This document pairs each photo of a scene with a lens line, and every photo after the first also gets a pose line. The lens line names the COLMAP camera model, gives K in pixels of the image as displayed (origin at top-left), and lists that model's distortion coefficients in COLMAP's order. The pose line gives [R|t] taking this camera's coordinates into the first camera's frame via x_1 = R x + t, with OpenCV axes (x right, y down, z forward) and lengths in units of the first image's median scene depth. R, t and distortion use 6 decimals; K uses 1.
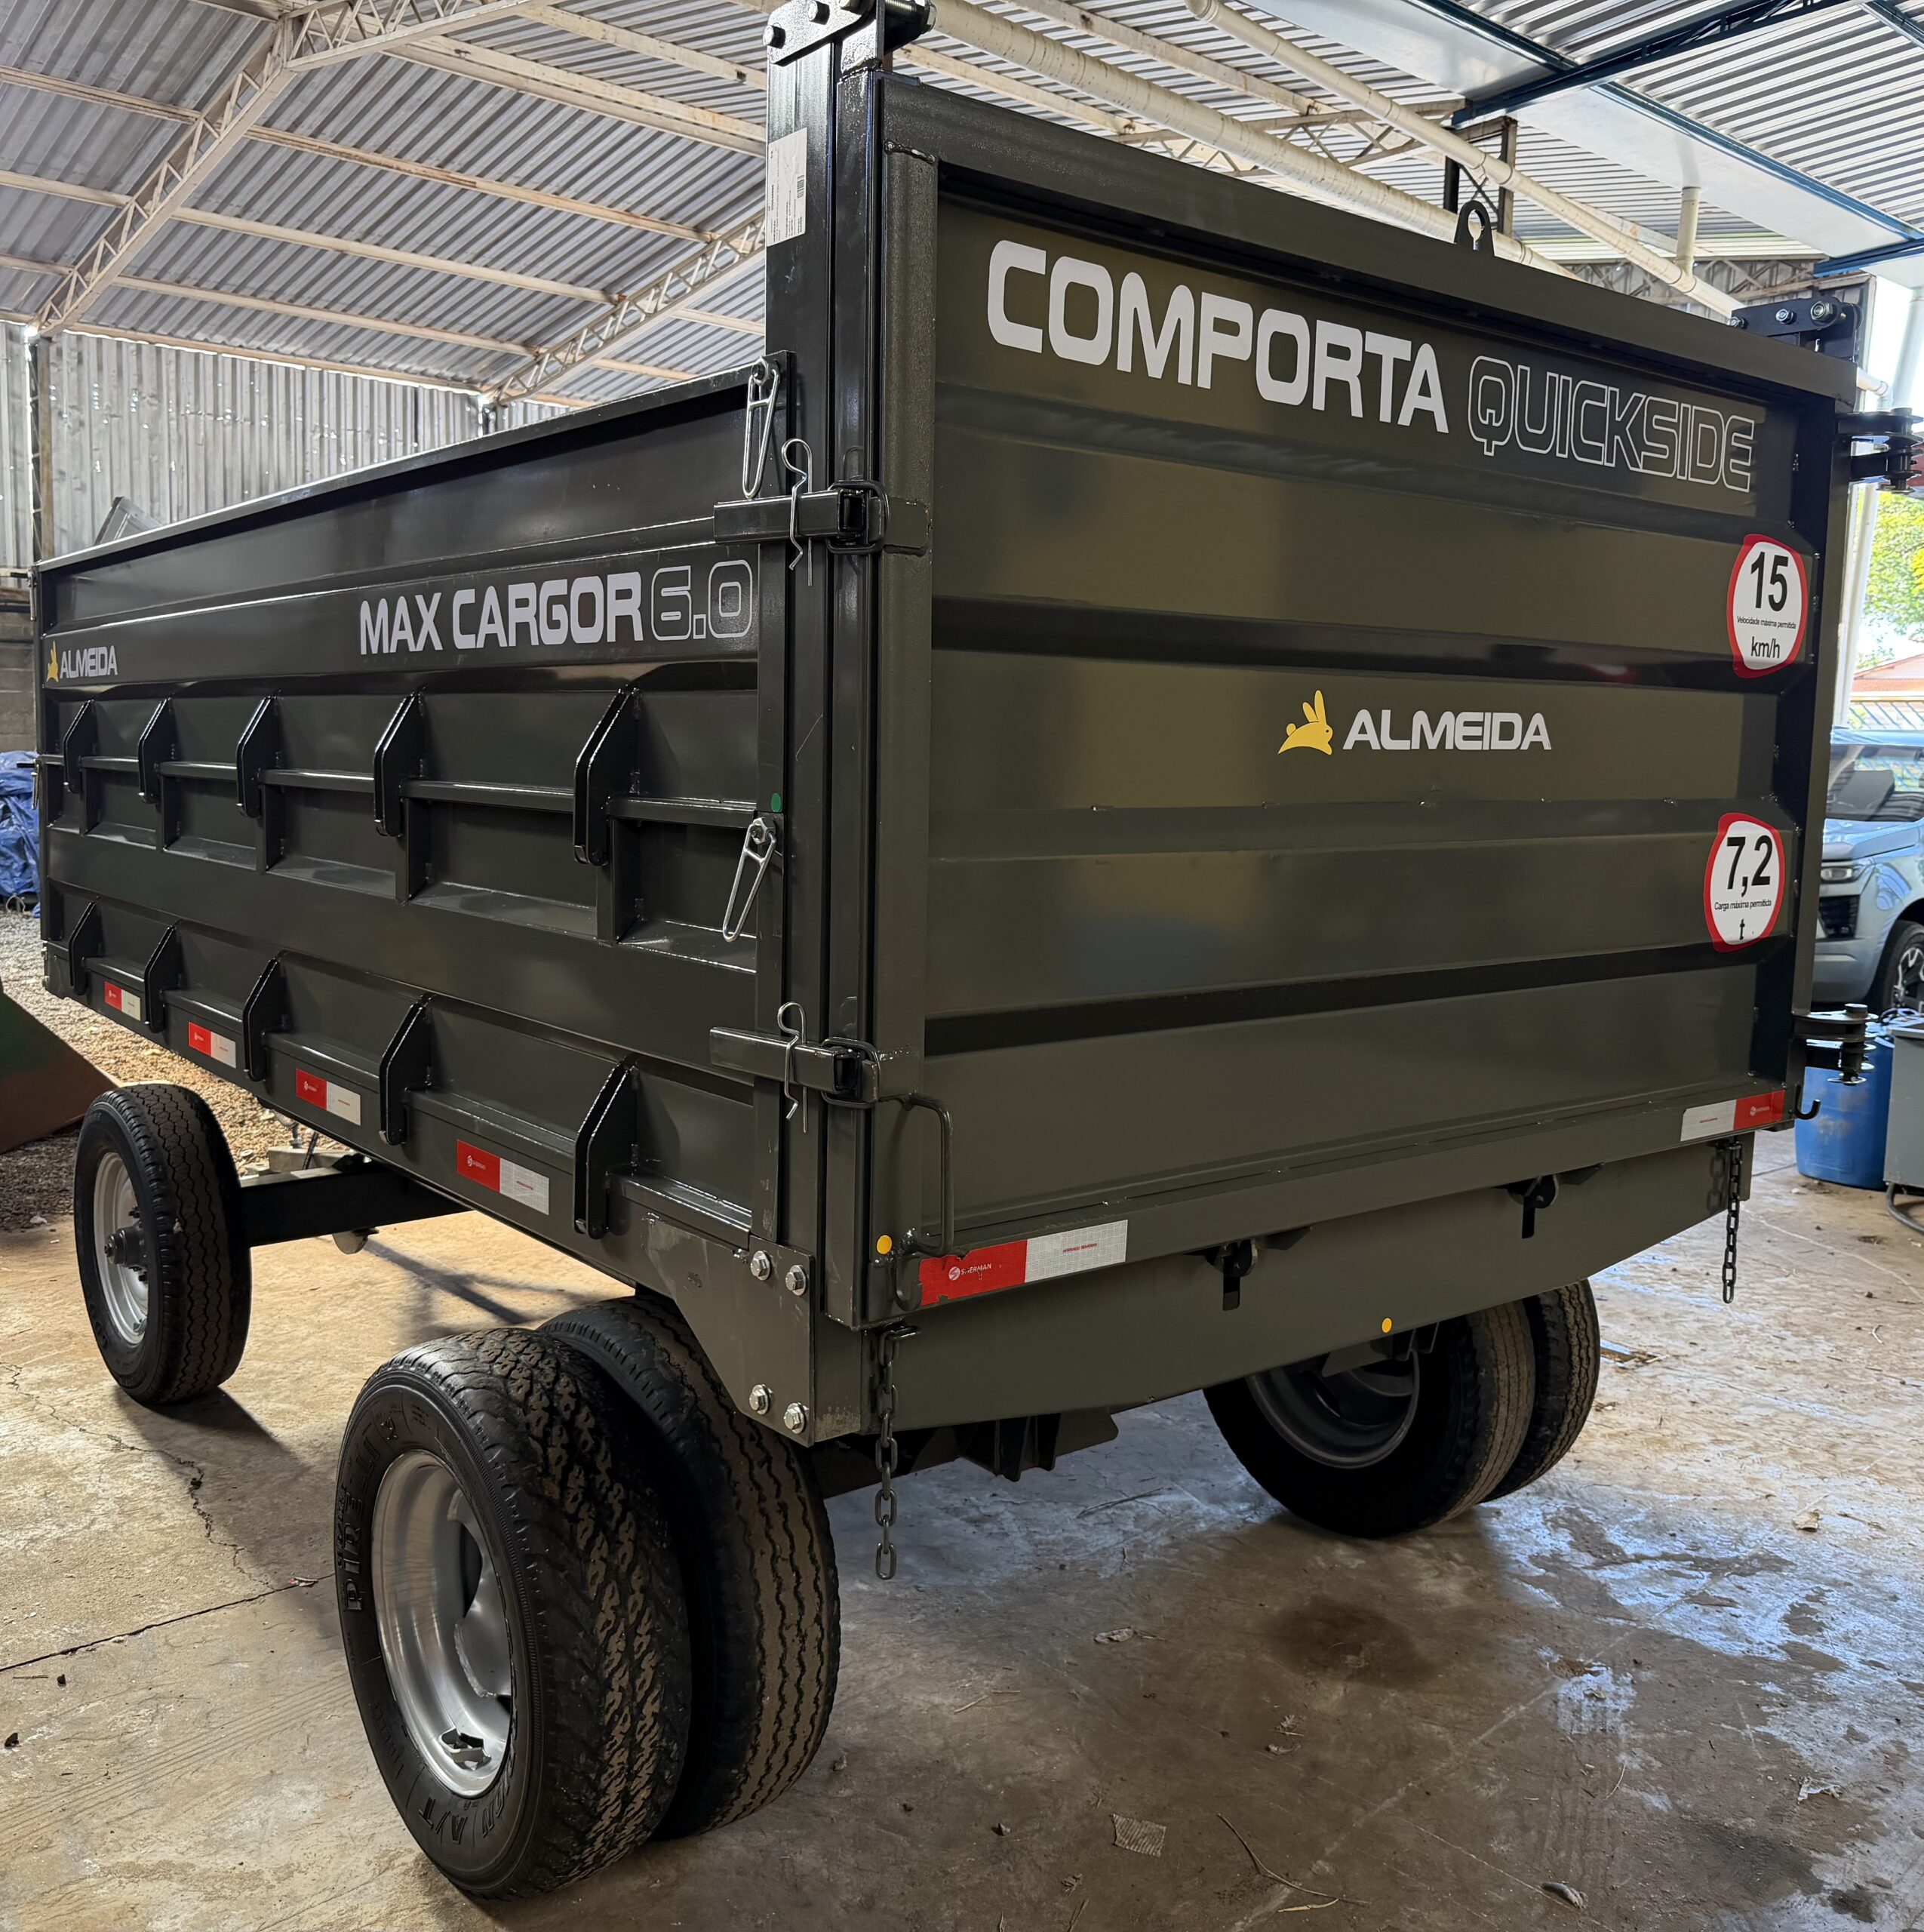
lens RADIAL K [[1807.8, 0, 955.9], [0, 1807.8, 945.9], [0, 0, 1]] dist [0.037855, 0.000000]
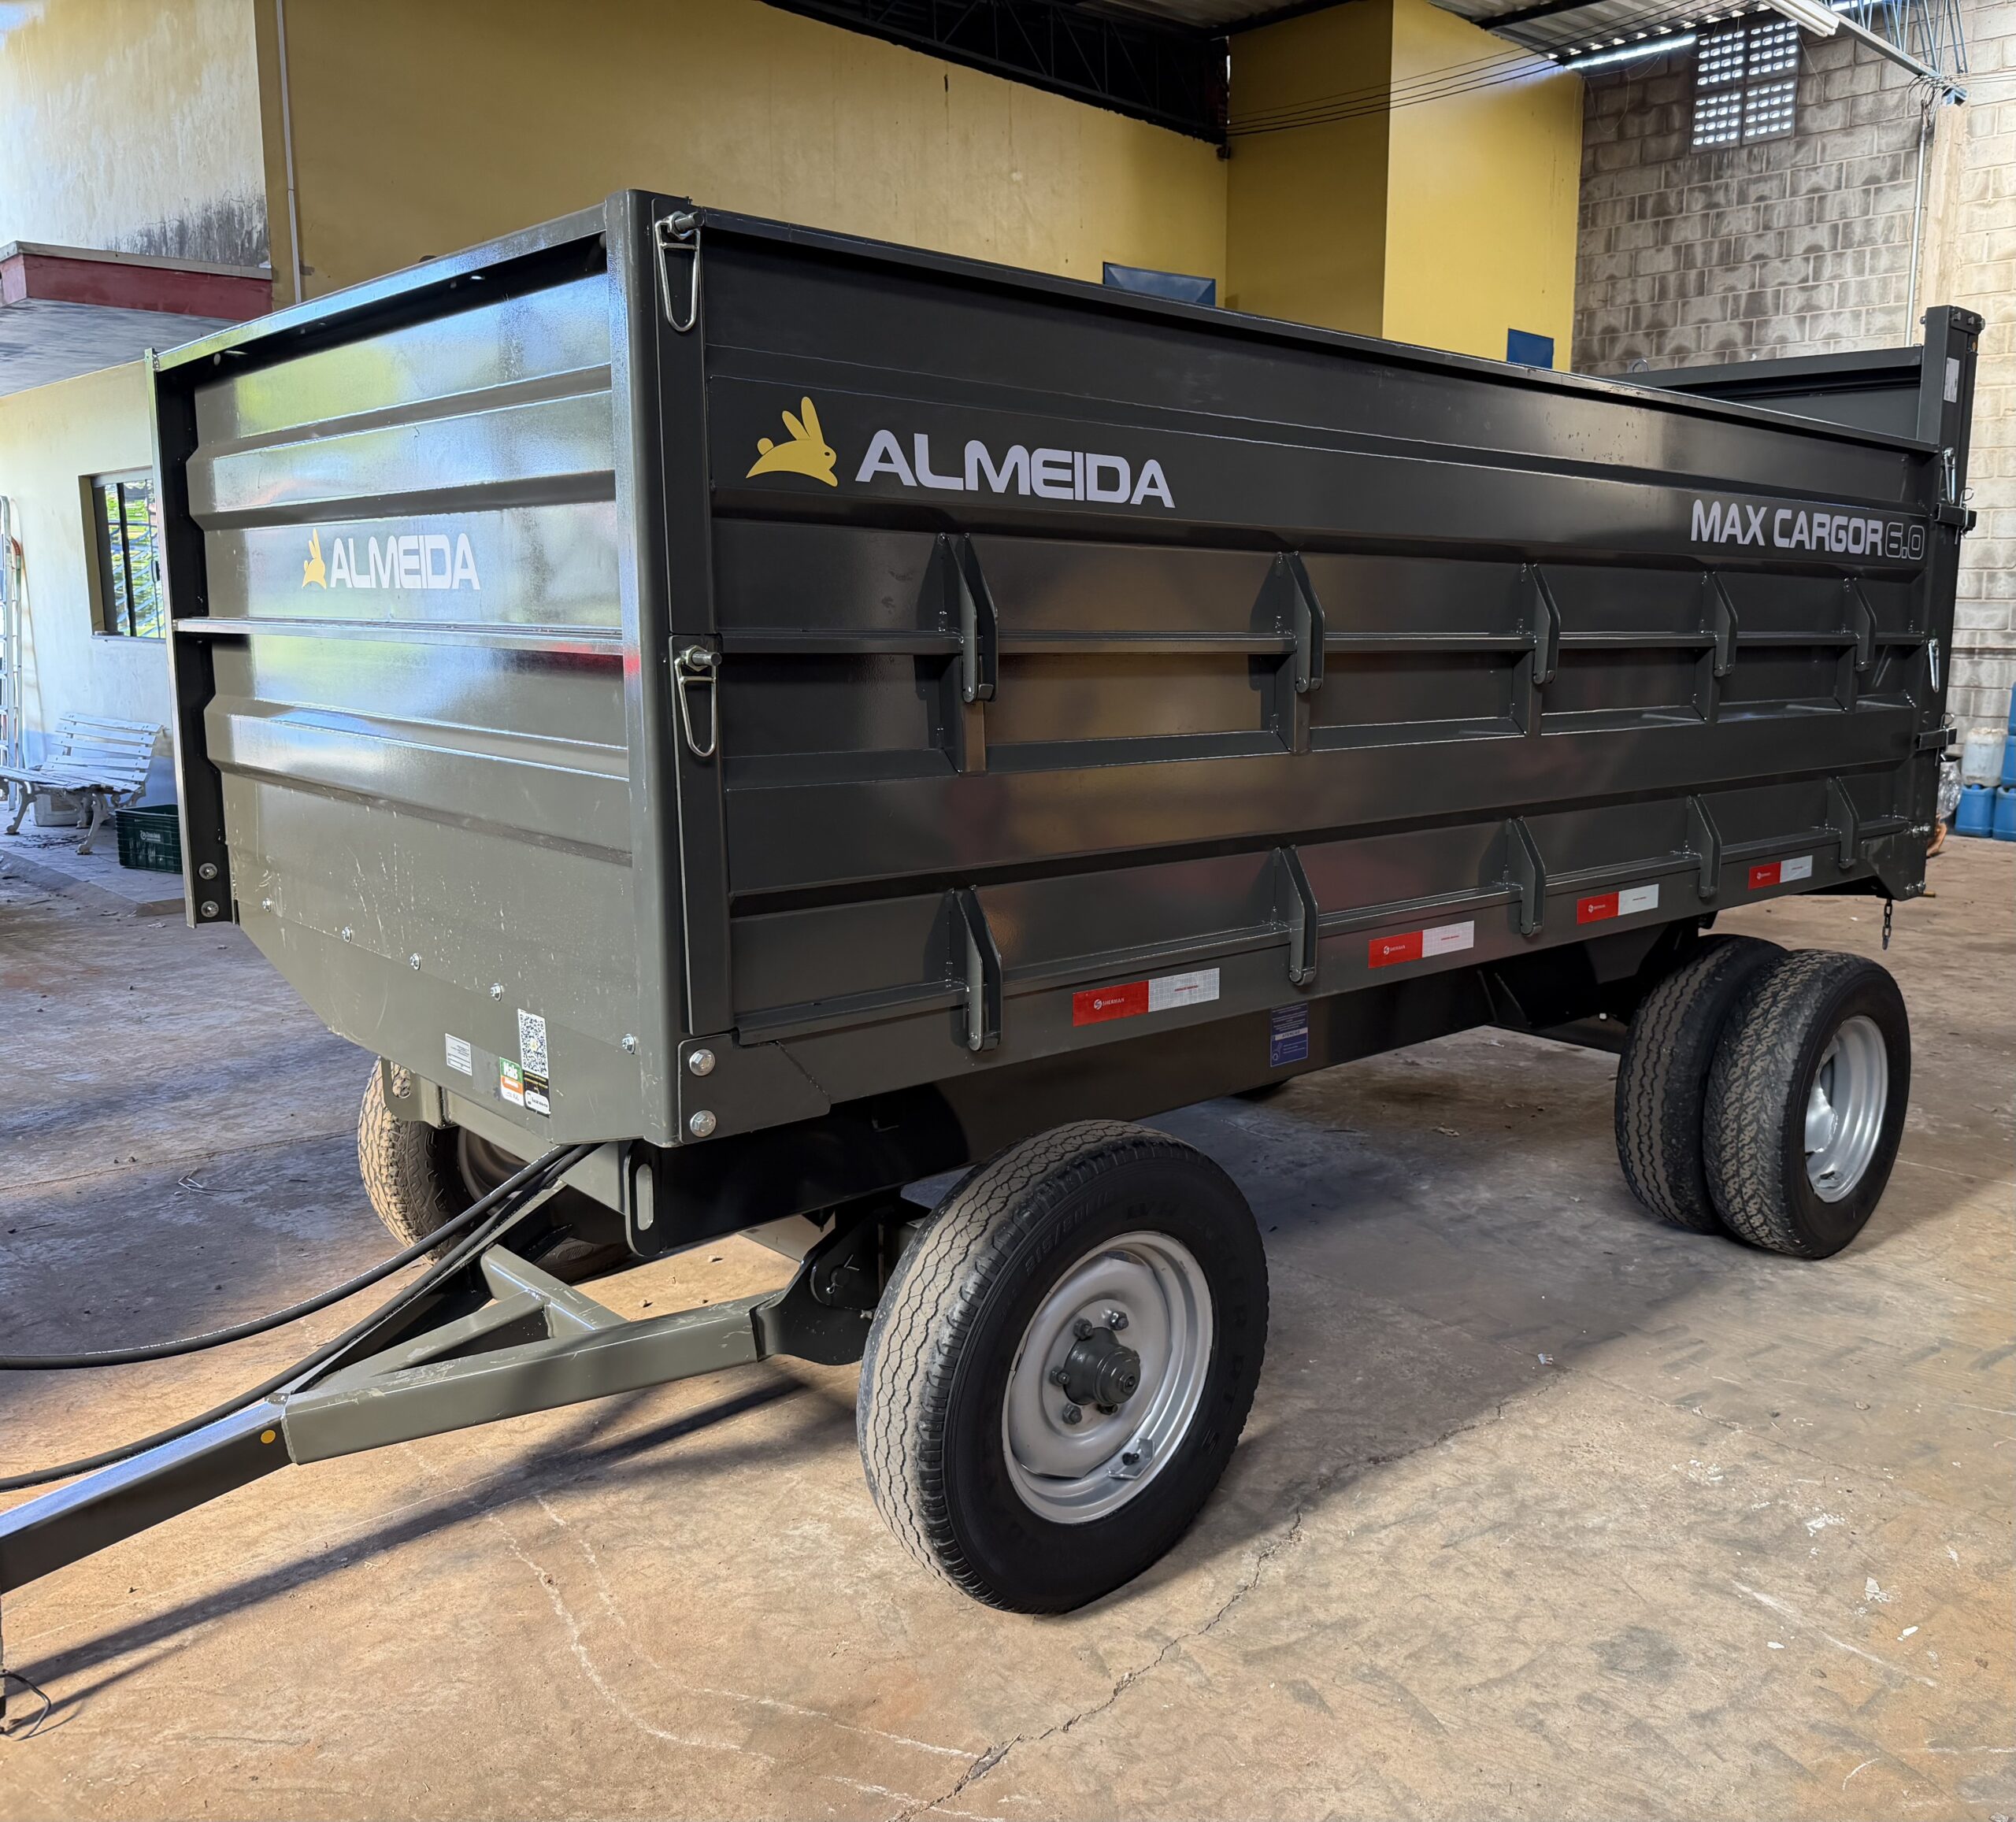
lens RADIAL K [[1738.4, 0, 1219.2], [0, 1738.4, 896.0], [0, 0, 1]] dist [0.019699, -0.027597]
pose [[-0.131495, -0.185243, 0.973855, -1.752275], [0.093517, 0.975686, 0.198219, -0.215258], [-0.986896, 0.117137, -0.110975, 1.699488]]
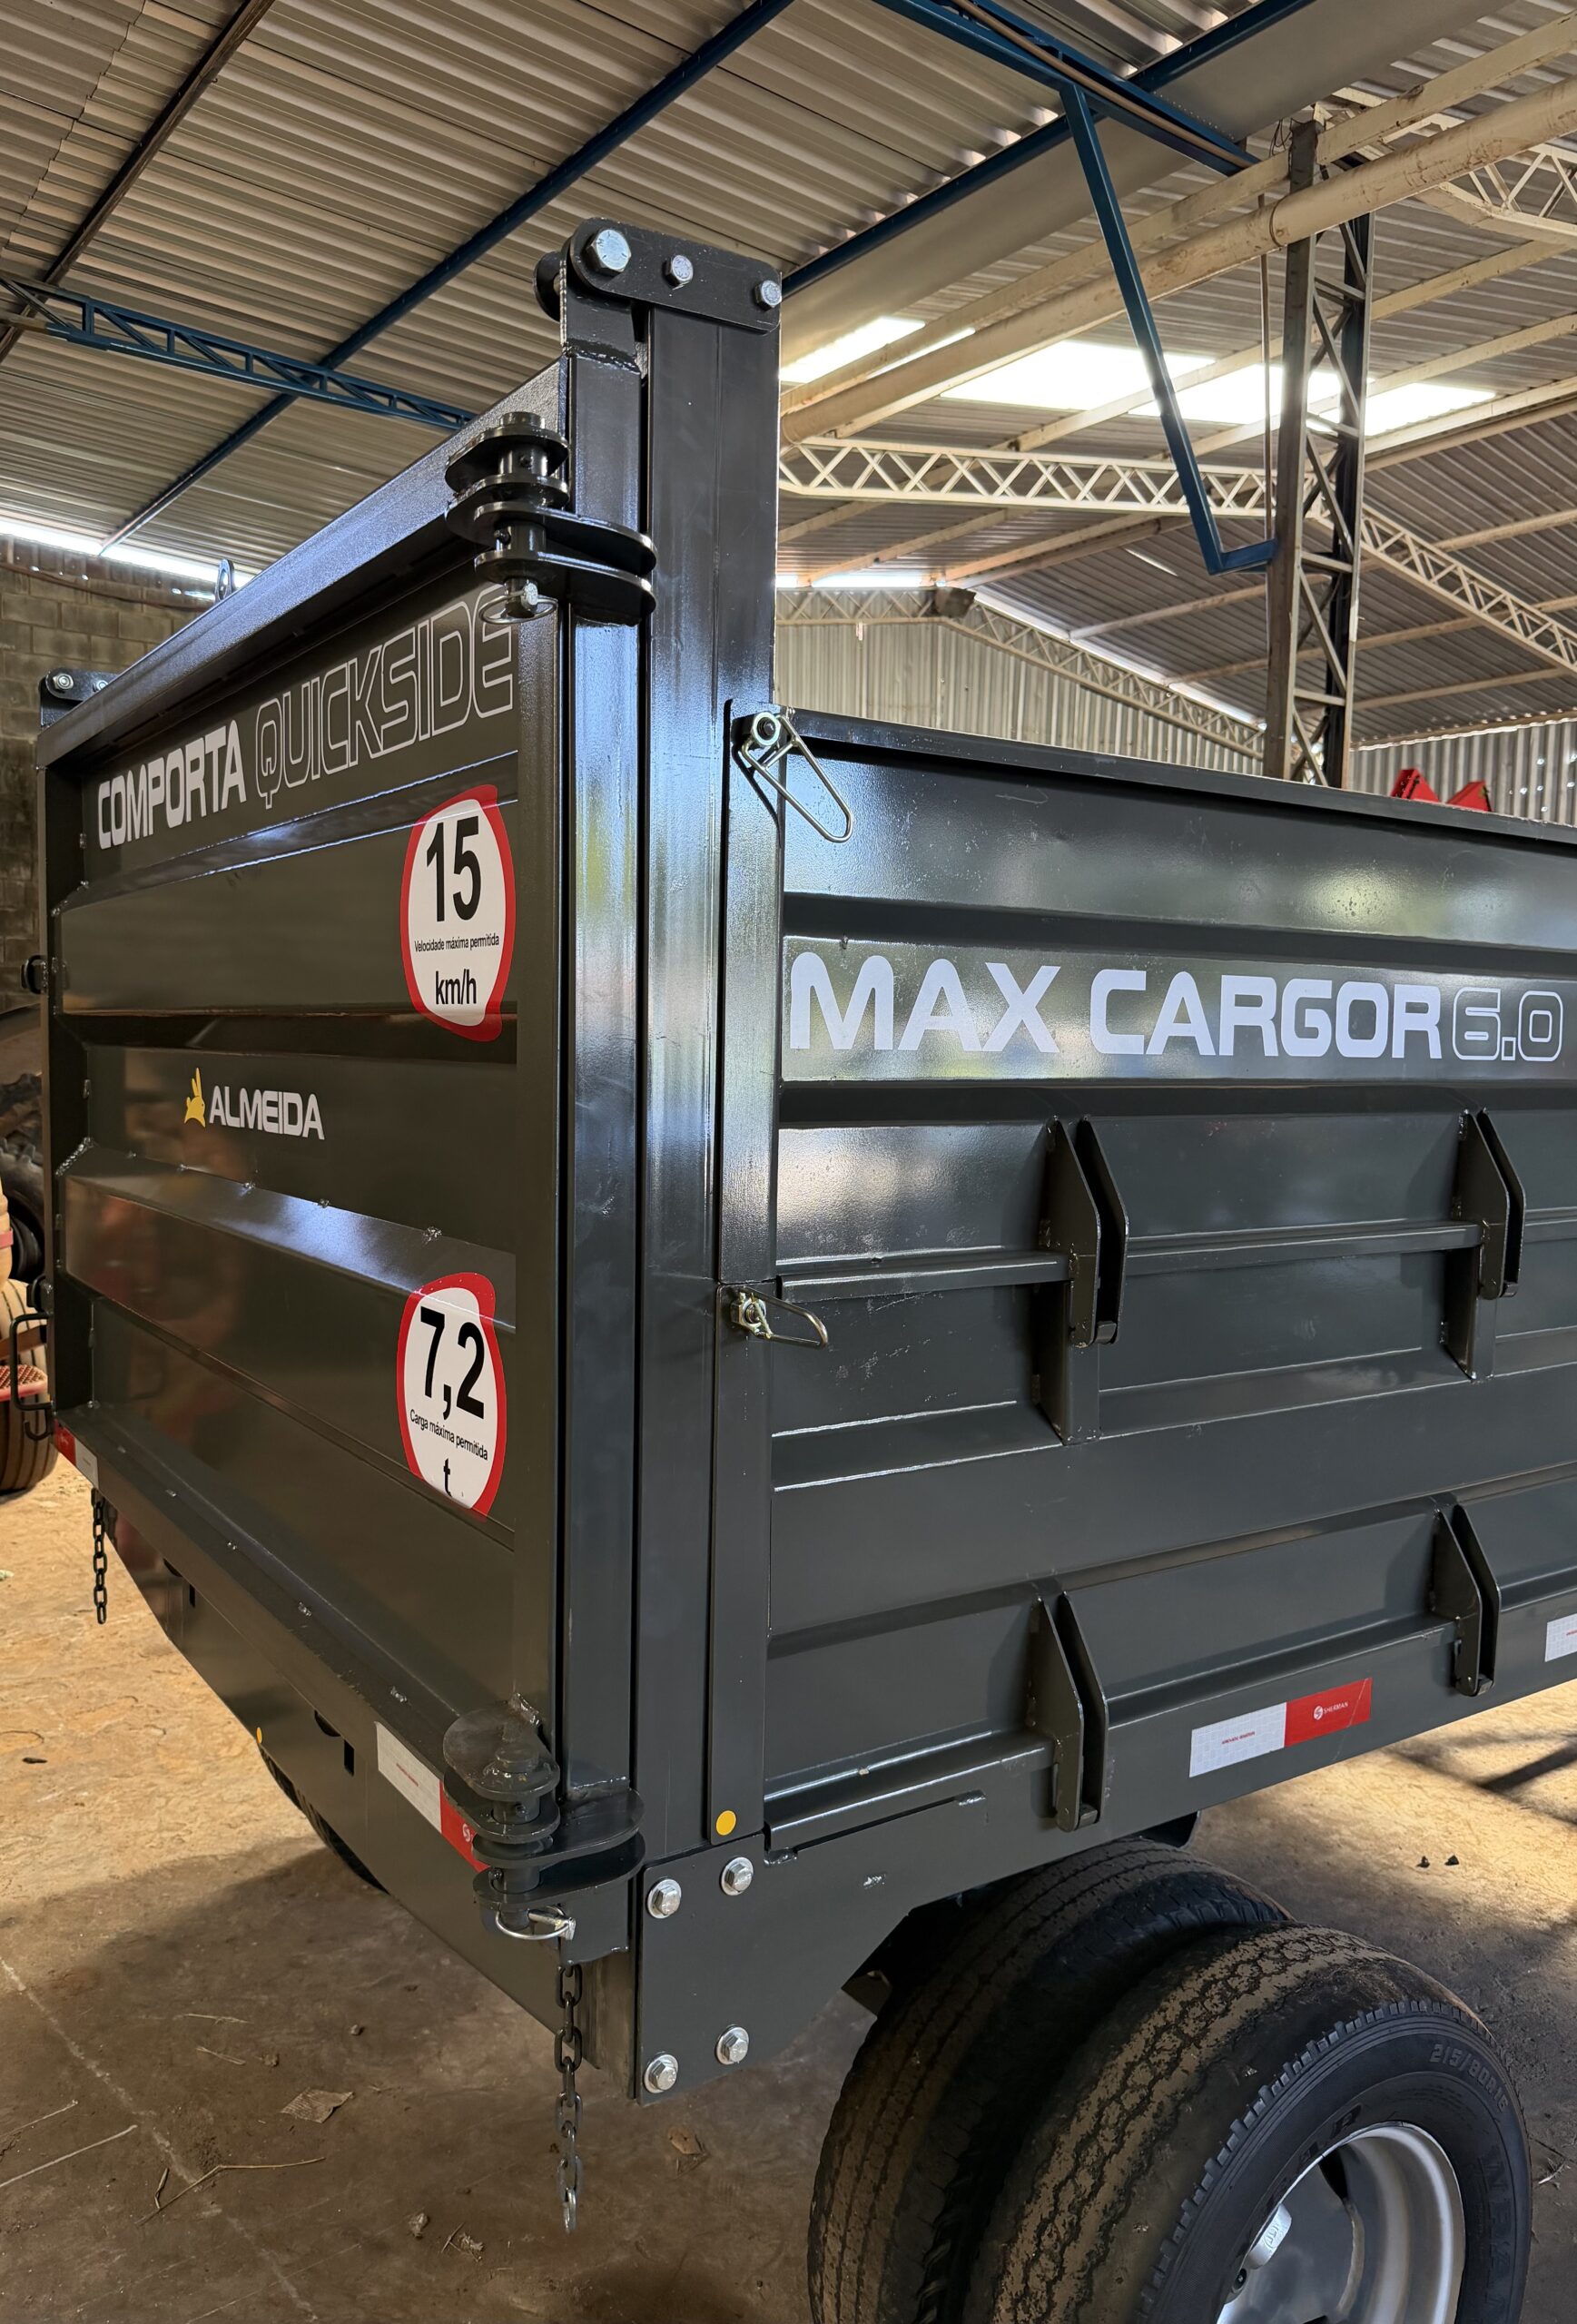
lens RADIAL K [[1637.9, 0, 724.0], [0, 1637.9, 1158.1], [0, 0, 1]] dist [0.032315, -0.034273]
pose [[-0.080331, 0.051116, -0.995457, 1.058419], [-0.129468, 0.989689, 0.061267, -0.171332], [0.988324, 0.133801, -0.072885, 1.261612]]
